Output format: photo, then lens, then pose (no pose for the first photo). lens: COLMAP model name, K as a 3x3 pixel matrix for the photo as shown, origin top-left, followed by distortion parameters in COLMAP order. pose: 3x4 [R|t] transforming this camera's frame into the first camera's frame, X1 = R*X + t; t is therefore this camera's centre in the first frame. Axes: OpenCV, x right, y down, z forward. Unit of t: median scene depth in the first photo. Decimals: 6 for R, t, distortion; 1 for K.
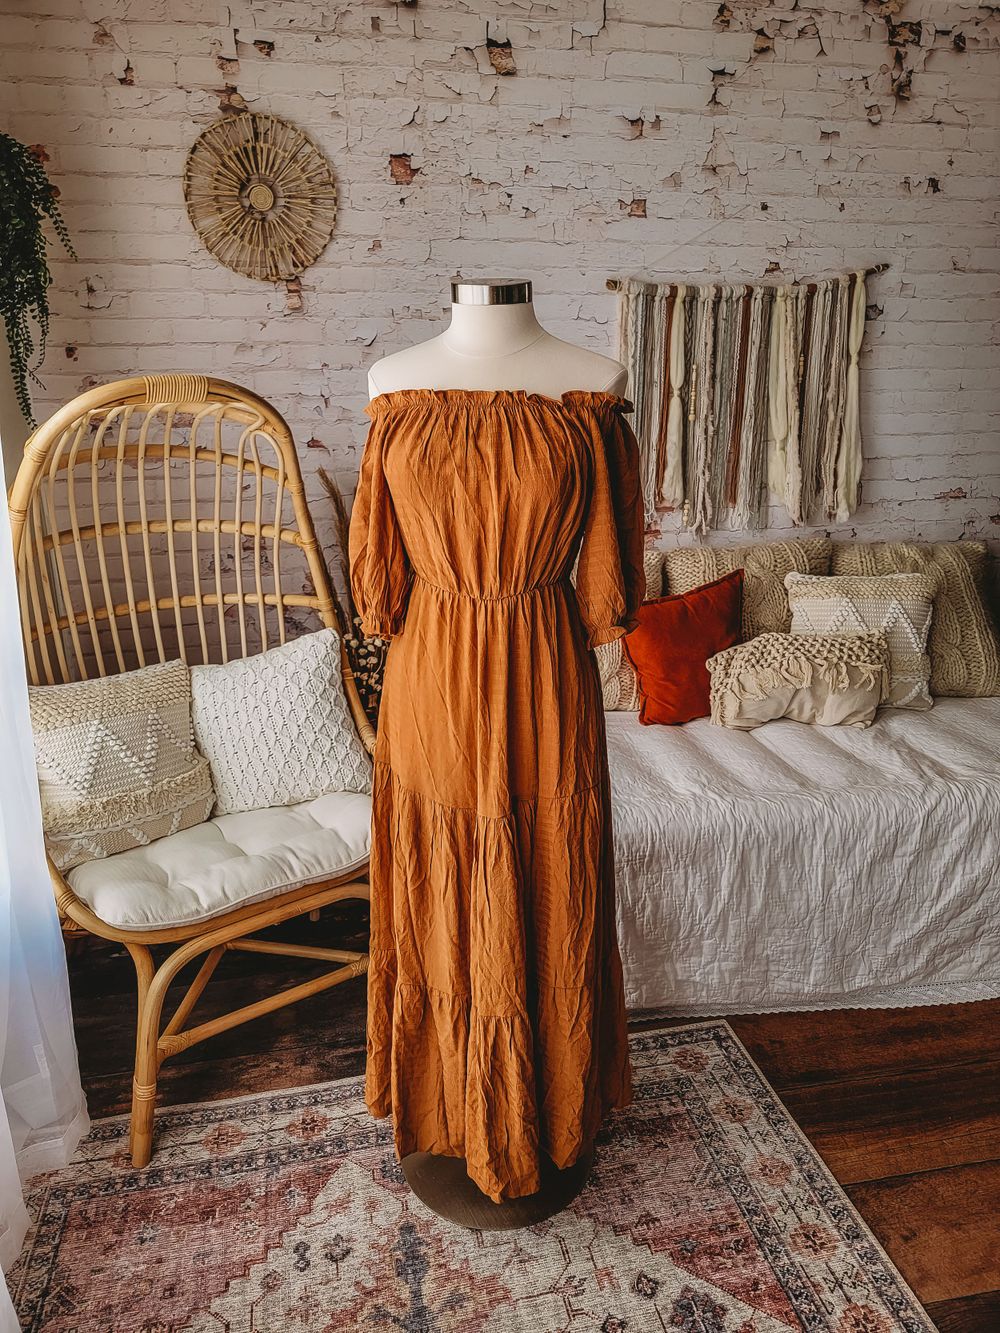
lens RADIAL K [[936.0, 0, 504.0], [0, 936.0, 665.1], [0, 0, 1]] dist [0.060660, -0.057889]
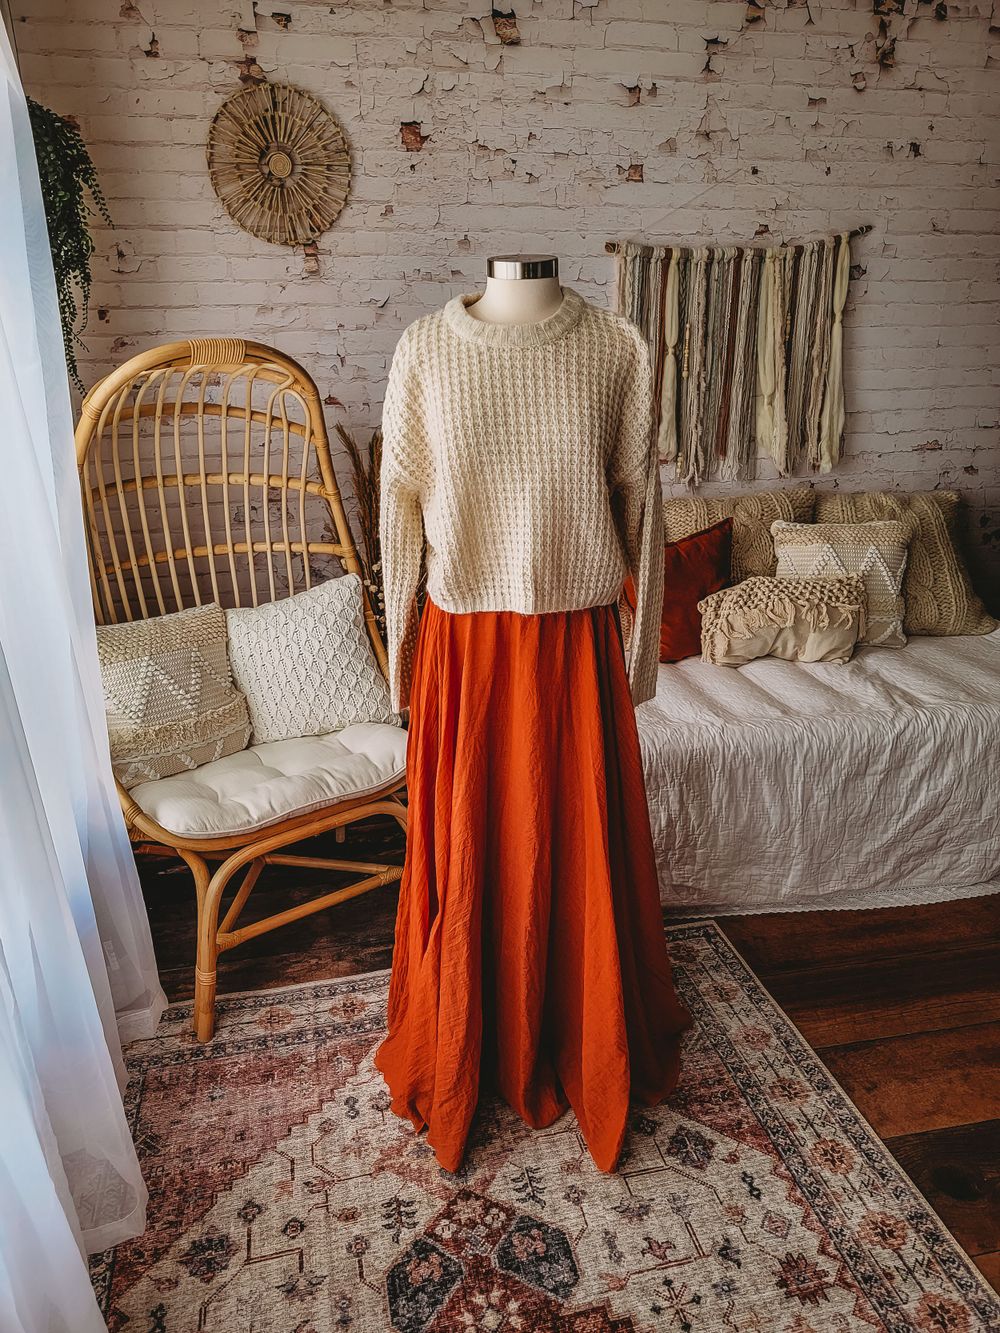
lens RADIAL K [[936.0, 0, 503.5], [0, 936.0, 672.8], [0, 0, 1]] dist [0.060660, -0.057889]
pose [[0.999909, -0.007444, 0.011208, -0.023295], [0.006858, 0.998650, 0.051485, 0.019763], [-0.011577, -0.051403, 0.998611, -0.089503]]
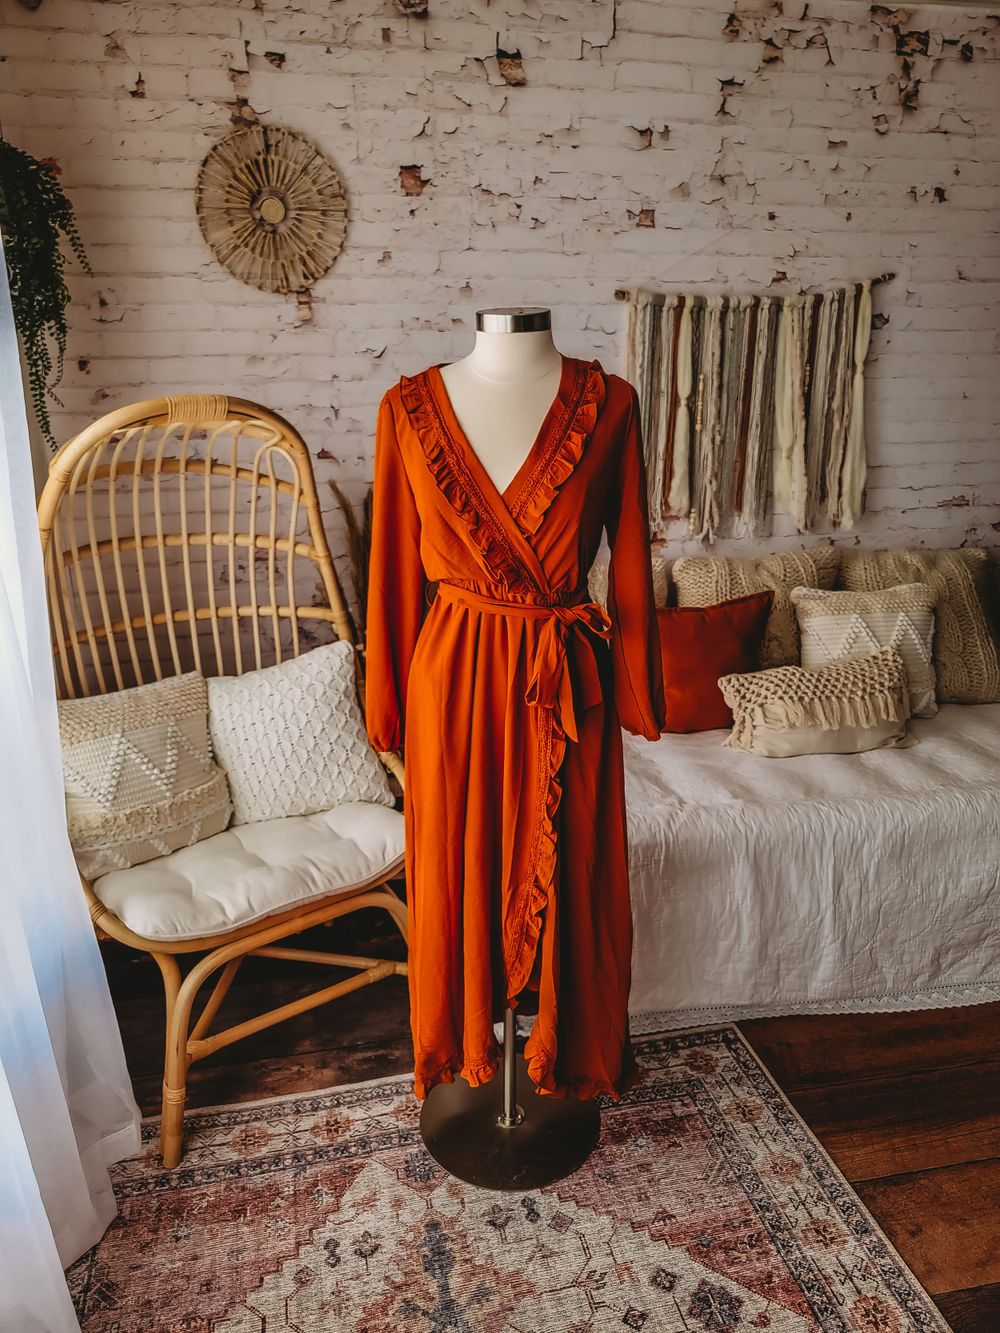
lens RADIAL K [[936.0, 0, 500.3], [0, 936.0, 683.3], [0, 0, 1]] dist [0.060660, -0.057889]
pose [[0.999985, -0.002616, 0.004912, -0.021407], [0.002503, 0.999734, 0.022934, -0.015198], [-0.004971, -0.022922, 0.999725, -0.015373]]
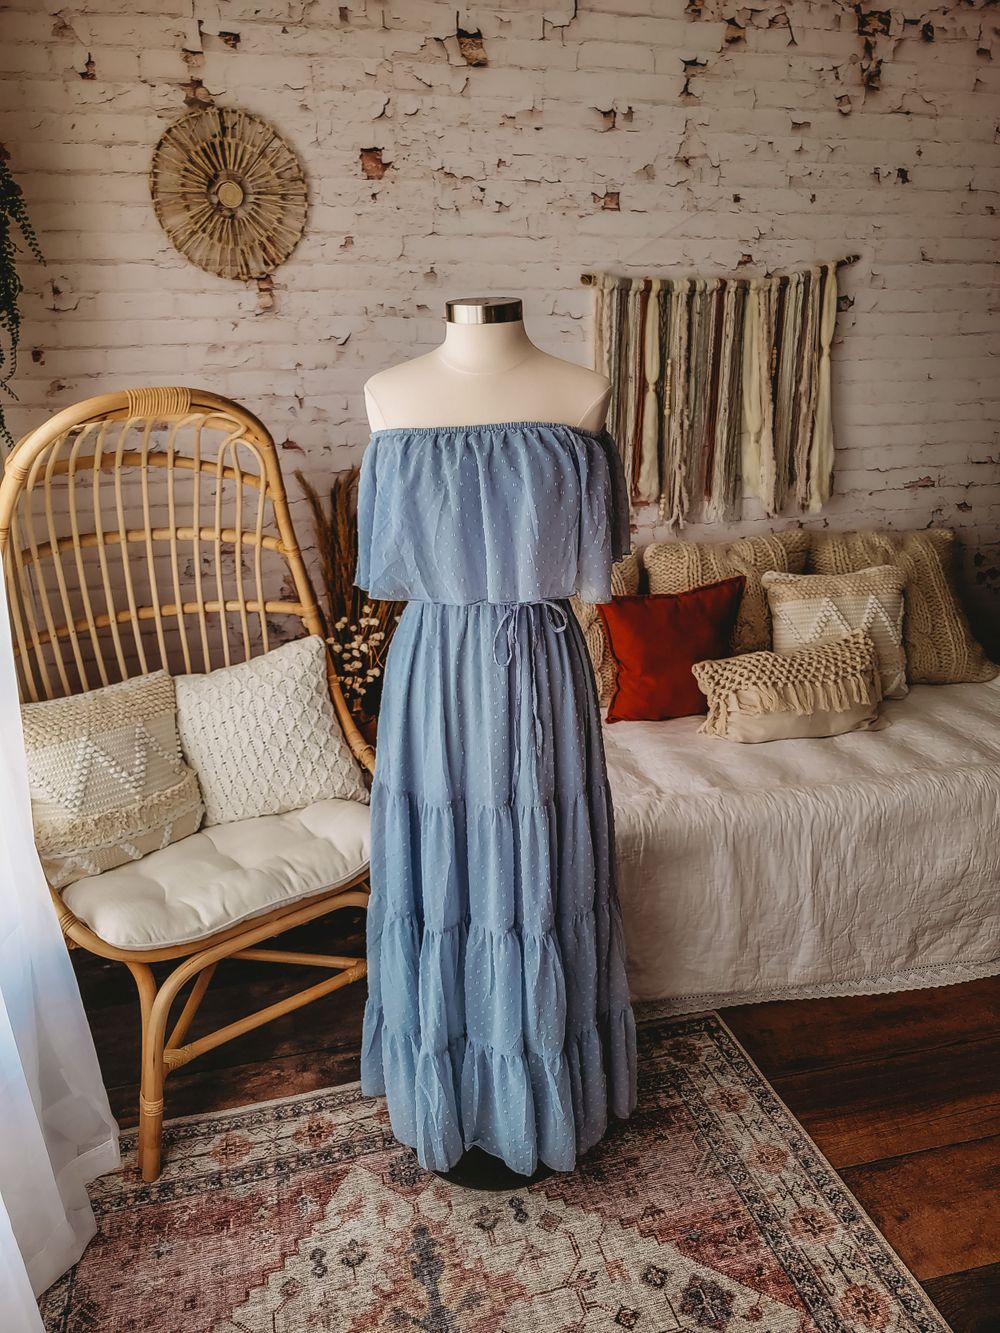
lens RADIAL K [[936.0, 0, 497.3], [0, 936.0, 673.8], [0, 0, 1]] dist [0.060660, -0.057889]
pose [[0.999028, -0.023373, 0.037385, -0.029298], [0.022105, 0.999178, 0.033968, -0.026738], [-0.038148, -0.033109, 0.998723, -0.003647]]
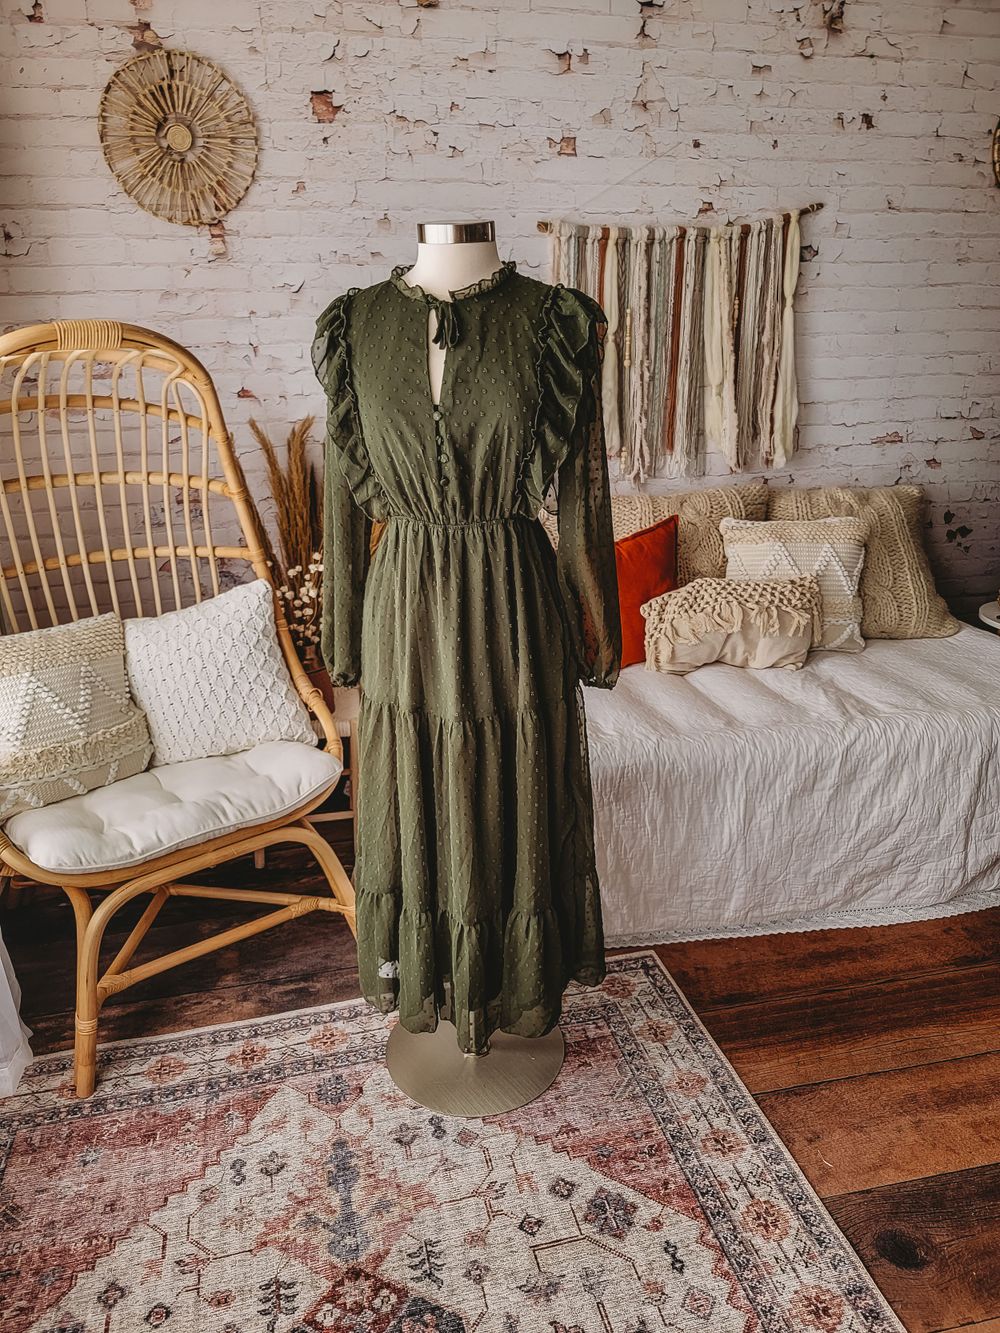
lens RADIAL K [[936.0, 0, 495.6], [0, 936.0, 681.6], [0, 0, 1]] dist [0.060660, -0.057889]
pose [[0.999668, -0.018953, 0.017462, 0.042546], [0.017936, 0.998234, 0.056632, 0.016835], [-0.018504, -0.056300, 0.998242, -0.015562]]
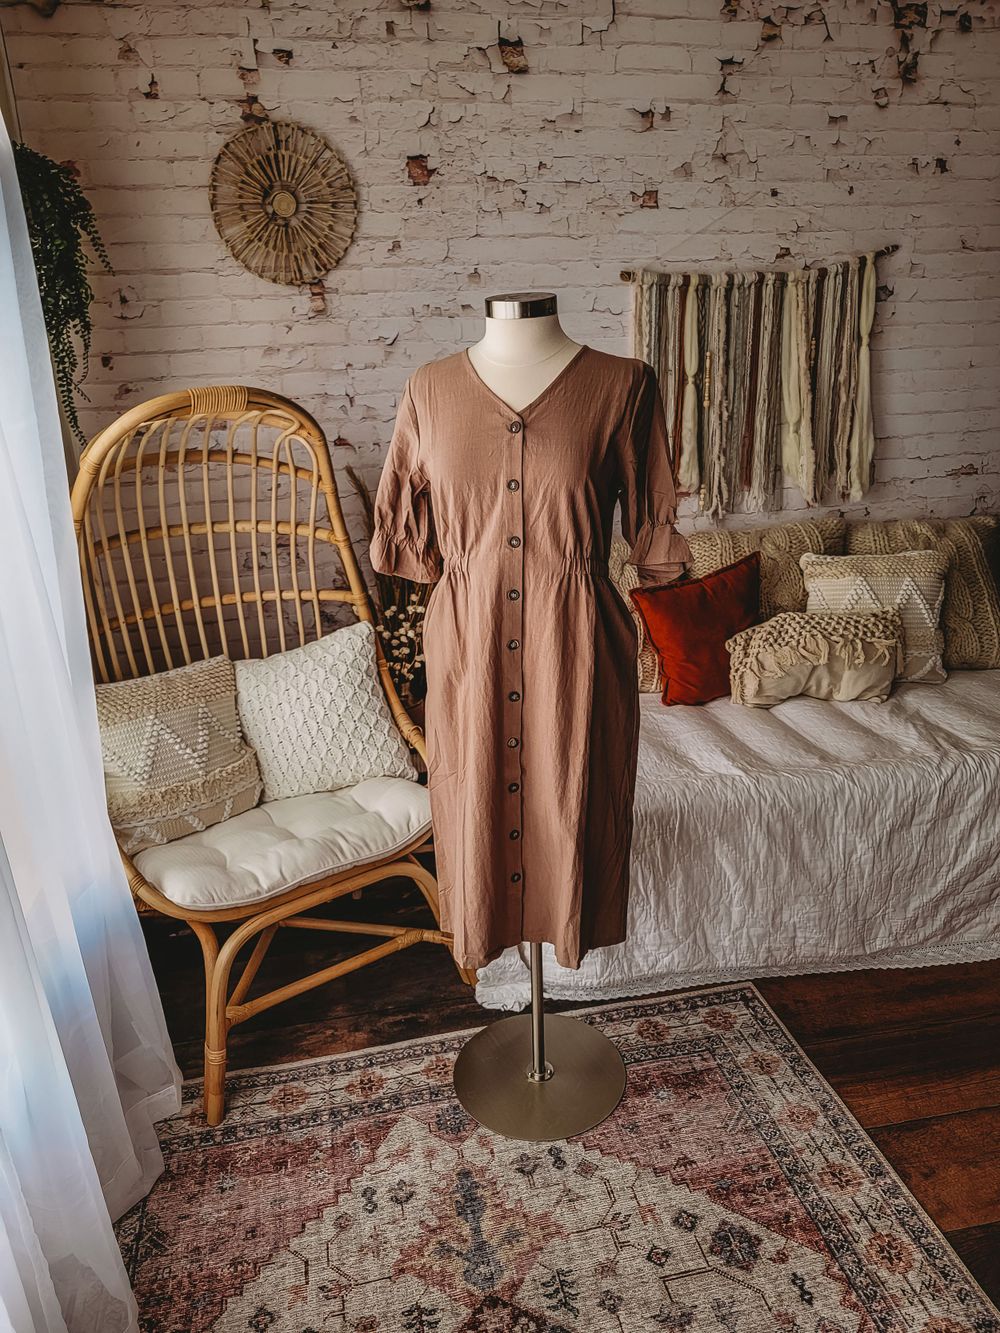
lens RADIAL K [[936.0, 0, 501.7], [0, 936.0, 679.0], [0, 0, 1]] dist [0.060660, -0.057889]
pose [[0.999523, -0.026992, -0.014984, -0.018519], [0.027495, 0.999028, 0.034468, -0.006694], [0.014039, -0.034863, 0.999293, -0.044346]]
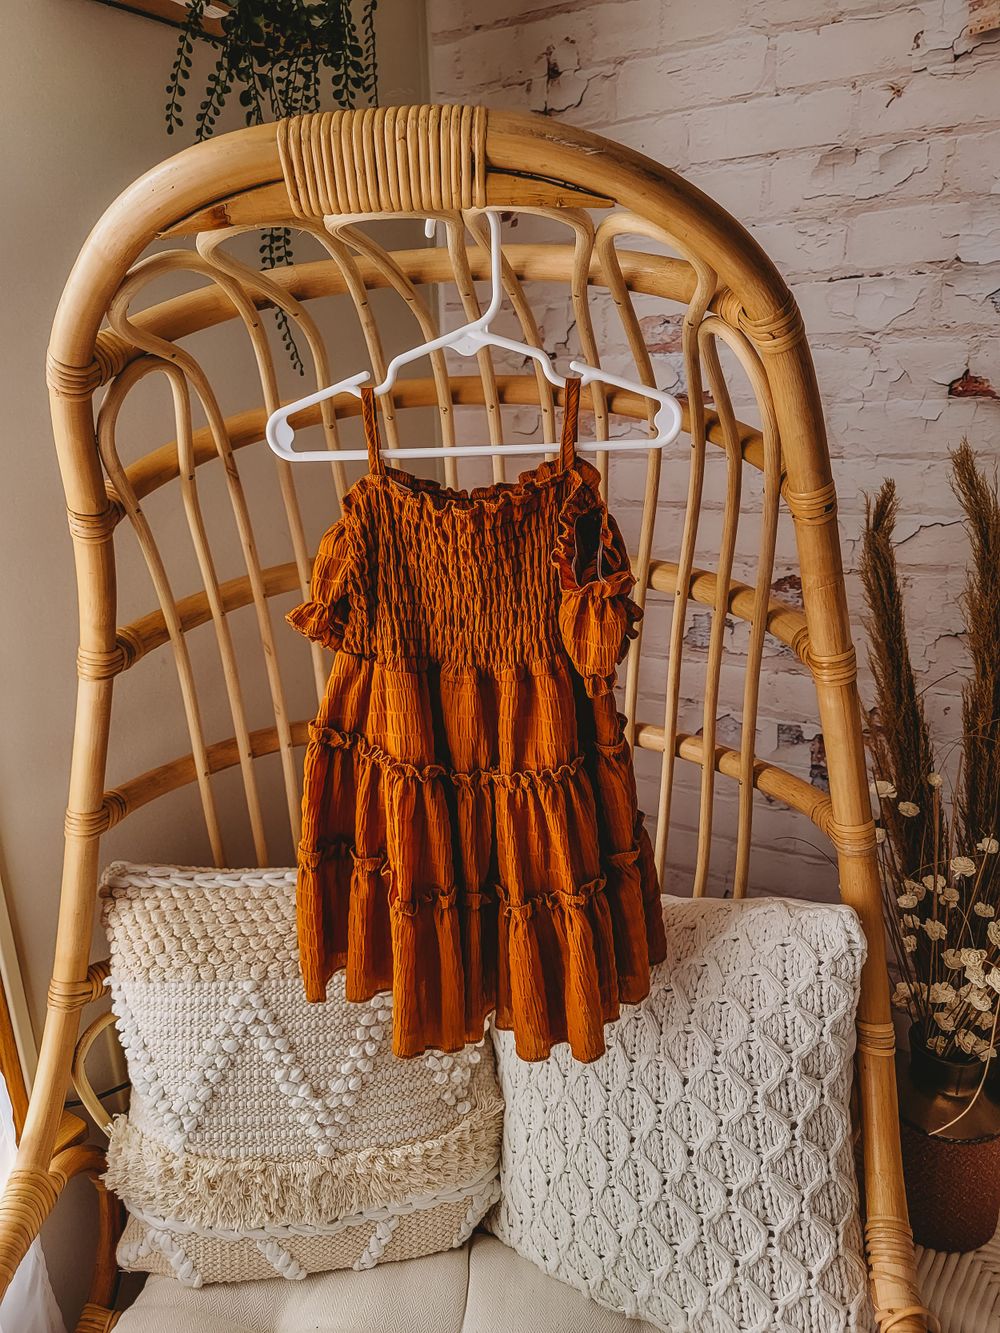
lens RADIAL K [[936.0, 0, 491.1], [0, 936.0, 674.1], [0, 0, 1]] dist [0.060660, -0.057889]
pose [[0.739343, 0.202144, -0.642270, -0.072311], [-0.181105, 0.978421, 0.099465, -0.128947], [0.648516, 0.042780, 0.759998, 0.616244]]
